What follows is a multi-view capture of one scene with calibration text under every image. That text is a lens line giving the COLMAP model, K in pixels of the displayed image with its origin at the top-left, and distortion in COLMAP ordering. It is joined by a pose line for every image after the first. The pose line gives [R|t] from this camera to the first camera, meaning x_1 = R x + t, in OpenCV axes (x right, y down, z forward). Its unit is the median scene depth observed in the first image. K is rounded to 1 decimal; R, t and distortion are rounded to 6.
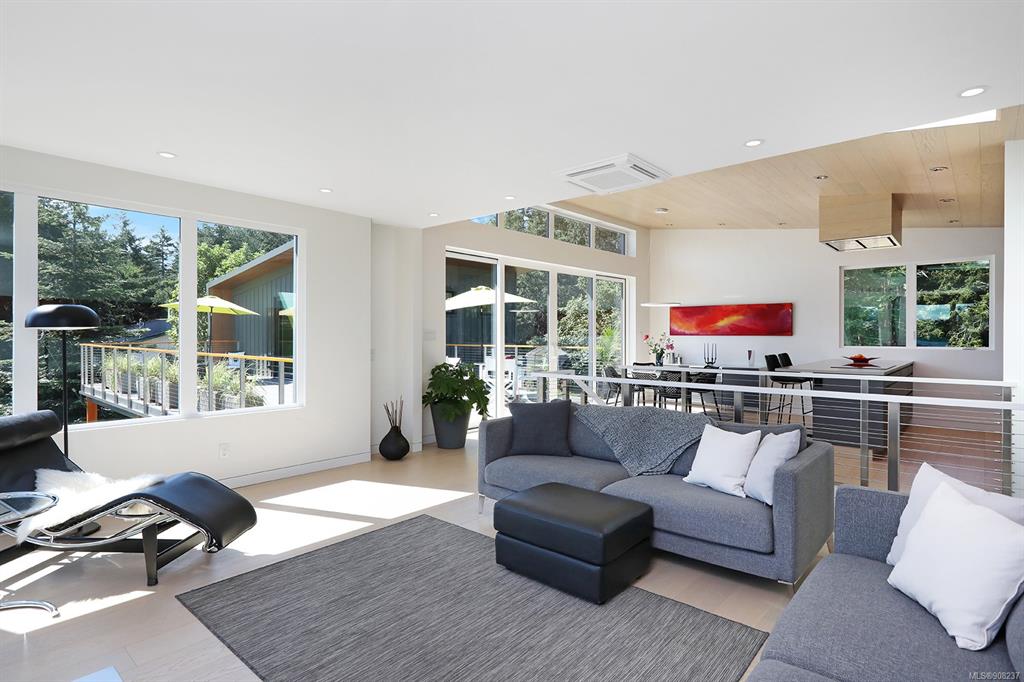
lens RADIAL K [[523.6, 0, 517.3], [0, 523.6, 344.8], [0, 0, 1]] dist [-0.009554, 0.000090]
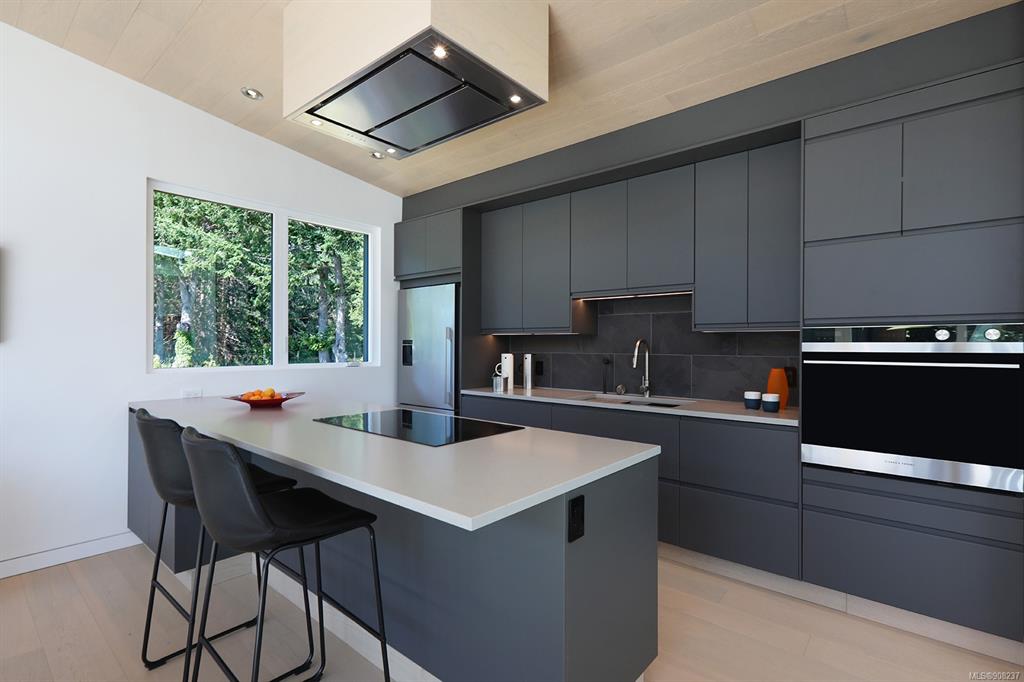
lens RADIAL K [[482.3, 0, 516.7], [0, 482.3, 354.1], [0, 0, 1]] dist [-0.002659, 0.000104]
pose [[-0.014142, -0.021260, 0.999674, 0.203635], [0.012740, 0.999689, 0.021441, -0.012699], [-0.999819, 0.013039, -0.013867, 0.628536]]
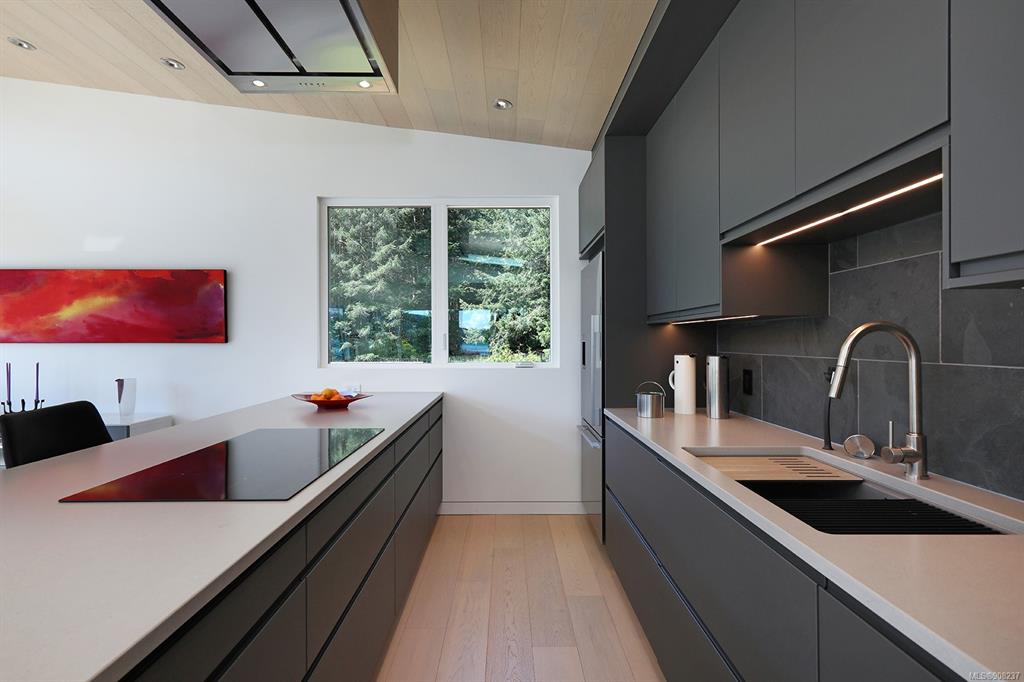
lens RADIAL K [[489.7, 0, 512.0], [0, 489.7, 341.0], [0, 0, 1]] dist [-0.002012, 0.000597]
pose [[0.747000, -0.002411, 0.664820, 0.400544], [0.014800, 0.999806, -0.013004, -0.009334], [-0.664660, 0.019553, 0.746890, 0.489819]]
